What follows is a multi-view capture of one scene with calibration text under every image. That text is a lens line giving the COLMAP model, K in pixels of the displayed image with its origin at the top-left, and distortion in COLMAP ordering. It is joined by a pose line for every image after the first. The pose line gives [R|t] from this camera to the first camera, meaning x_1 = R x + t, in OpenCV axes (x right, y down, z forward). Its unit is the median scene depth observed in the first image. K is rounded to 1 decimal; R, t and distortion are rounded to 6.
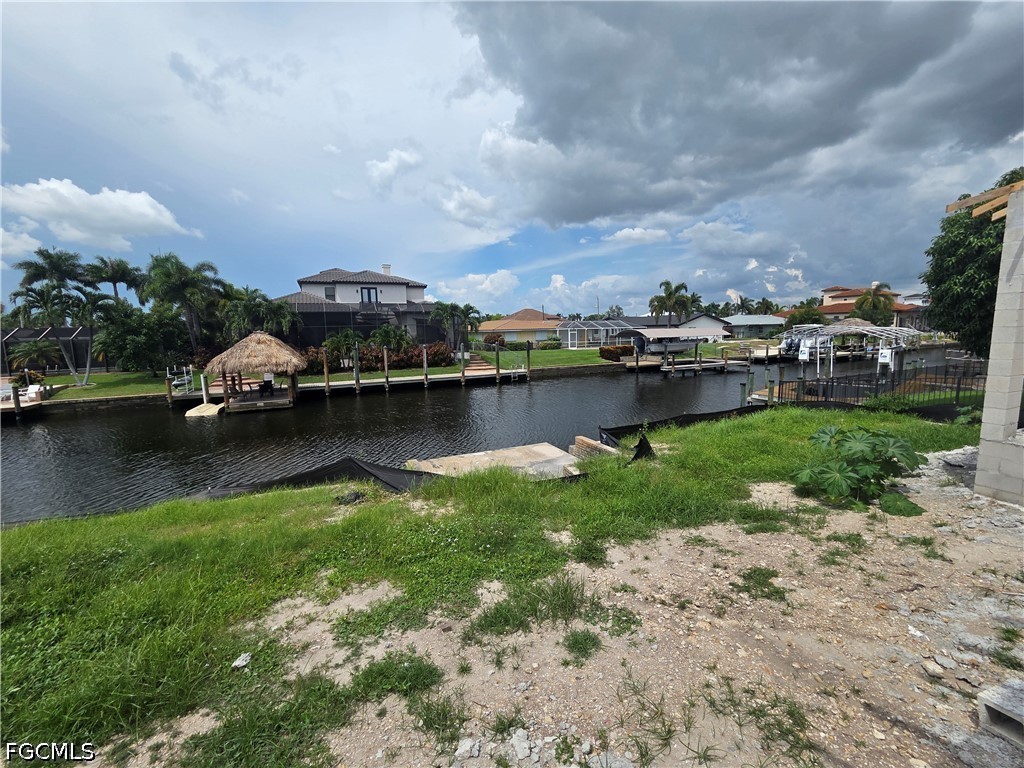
lens RADIAL K [[418.7, 0, 511.0], [0, 418.7, 389.8], [0, 0, 1]] dist [0.000517, 0.000096]
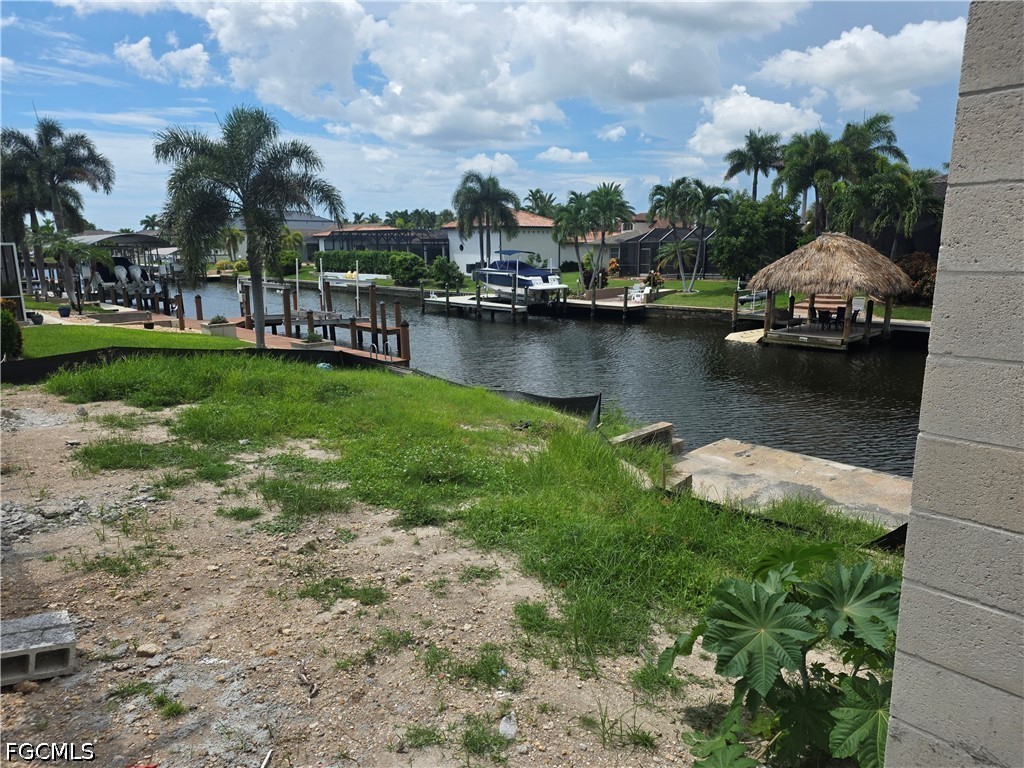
lens RADIAL K [[681.5, 0, 511.7], [0, 681.5, 381.5], [0, 0, 1]] dist [0.029908, -0.005630]
pose [[0.333369, 0.206511, -0.919901, 0.311347], [-0.131670, 0.976351, 0.171467, -0.028075], [0.933557, 0.063962, 0.352676, 0.145597]]
